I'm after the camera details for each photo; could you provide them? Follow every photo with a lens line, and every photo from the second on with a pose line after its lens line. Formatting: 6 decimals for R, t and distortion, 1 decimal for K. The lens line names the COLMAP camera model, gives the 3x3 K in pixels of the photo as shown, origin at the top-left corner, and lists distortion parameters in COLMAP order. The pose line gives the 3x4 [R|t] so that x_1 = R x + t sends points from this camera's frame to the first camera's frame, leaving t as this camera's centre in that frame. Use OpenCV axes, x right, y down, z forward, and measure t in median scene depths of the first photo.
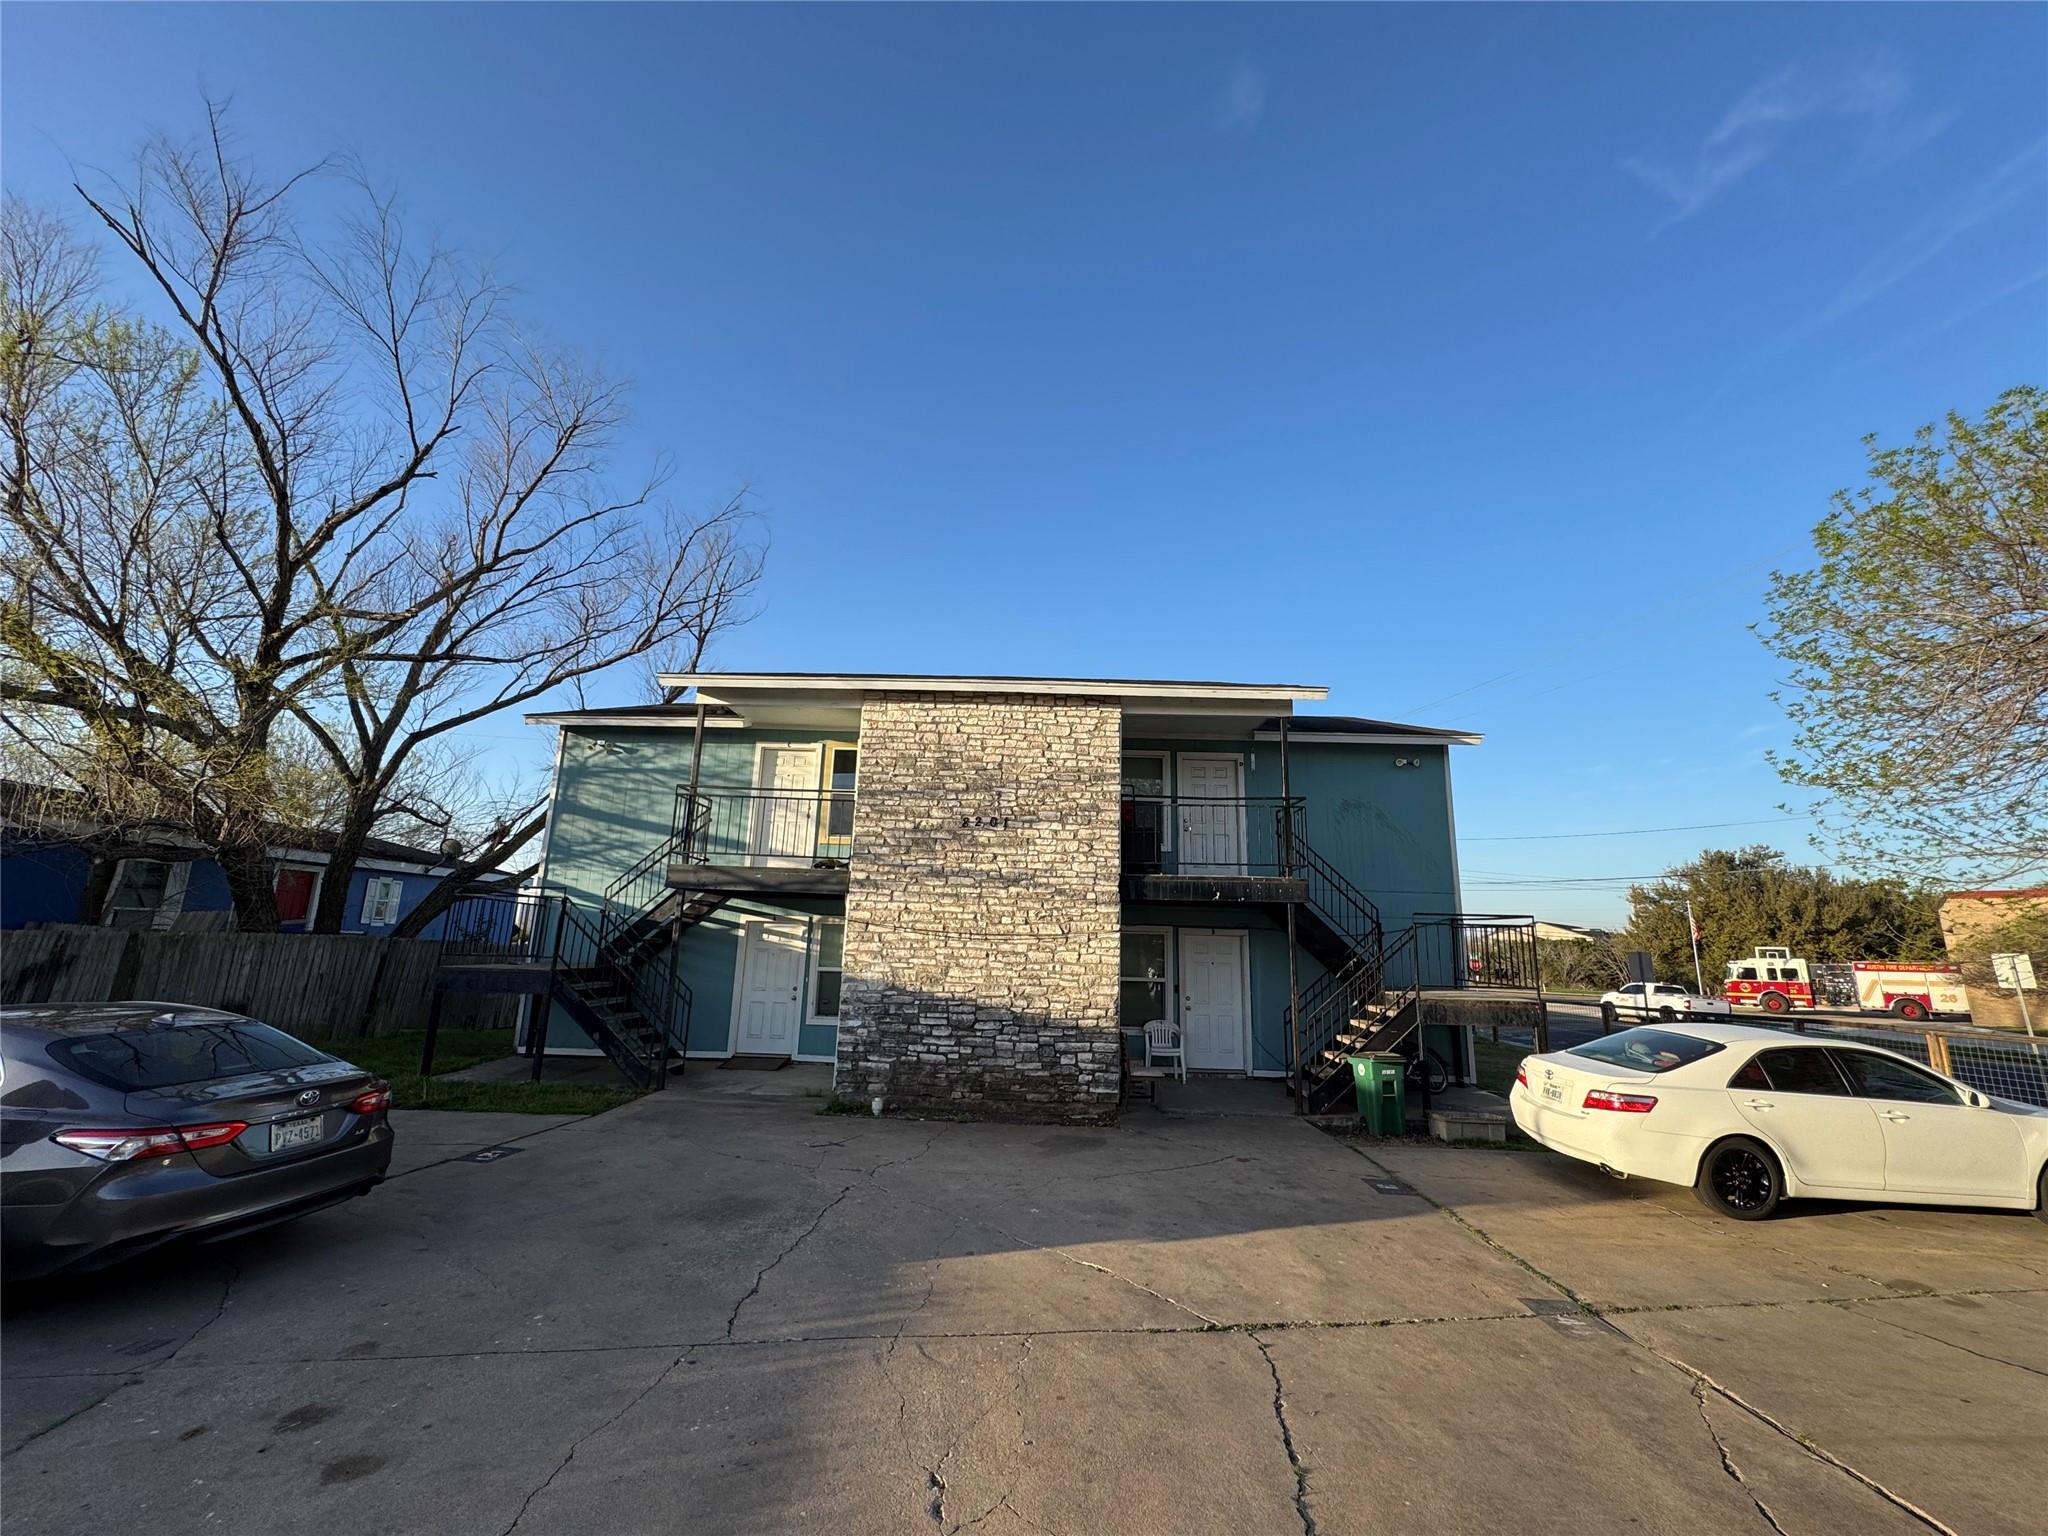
lens RADIAL K [[824.6, 0, 1017.9], [0, 824.6, 766.8], [0, 0, 1]] dist [-0.004325, 0.000571]
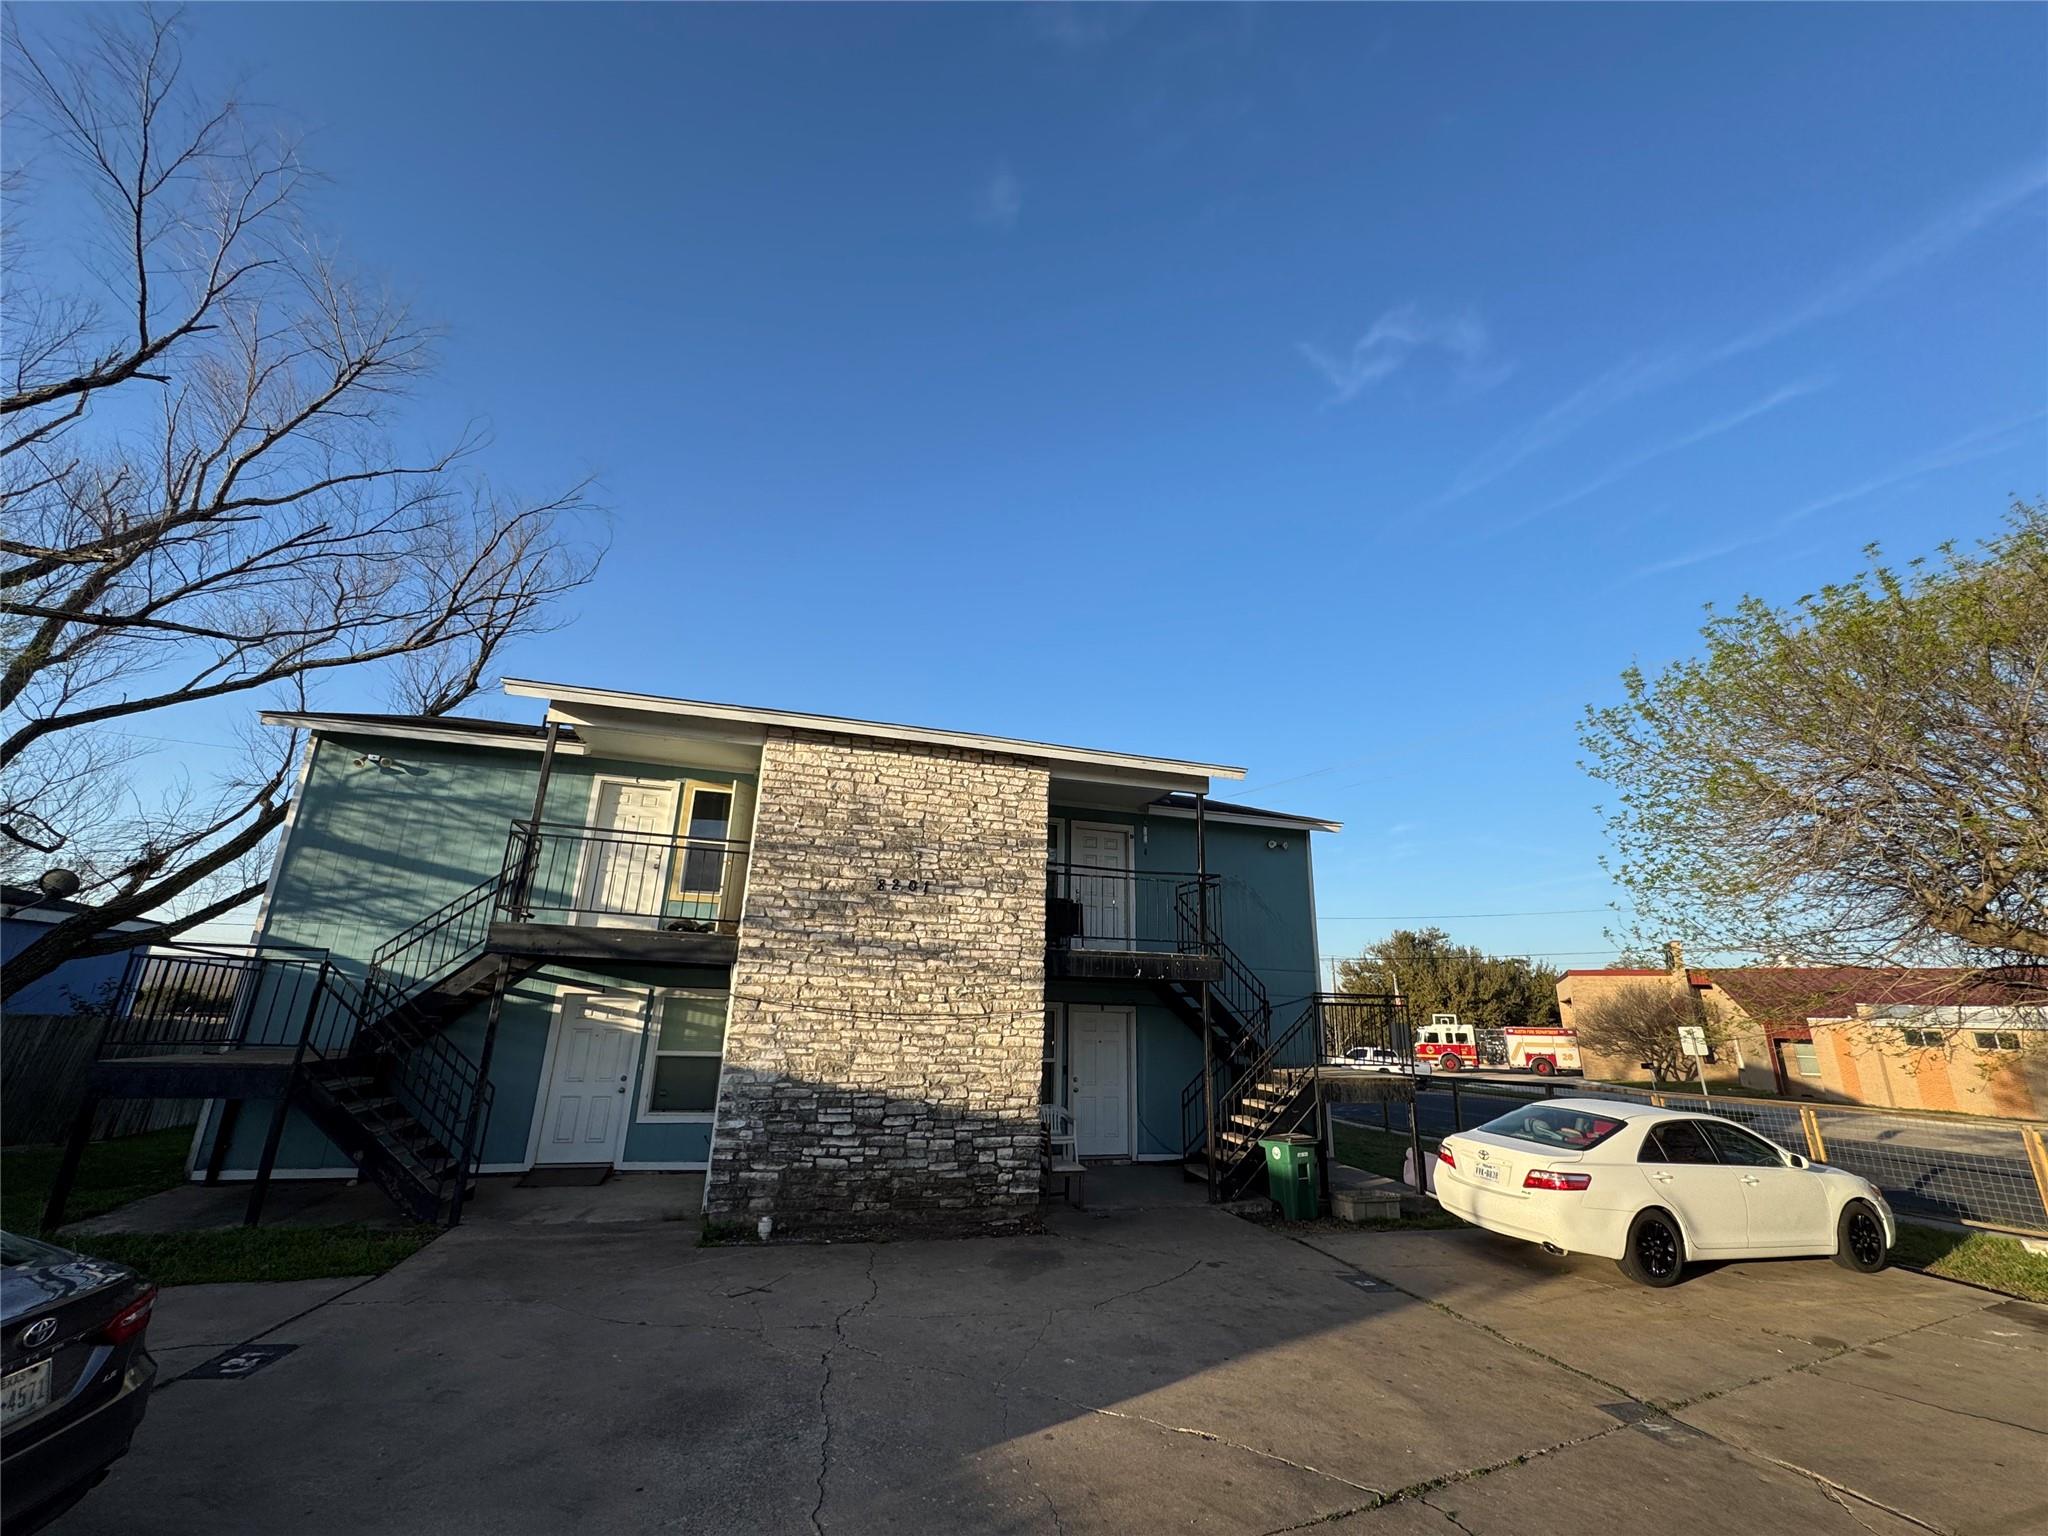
lens RADIAL K [[824.6, 0, 1026.8], [0, 824.6, 765.4], [0, 0, 1]] dist [-0.004325, 0.000571]
pose [[0.952653, 0.087231, 0.291278, -0.182236], [-0.065209, 0.994288, -0.084492, 0.004295], [-0.296984, 0.061497, 0.952900, 0.099467]]
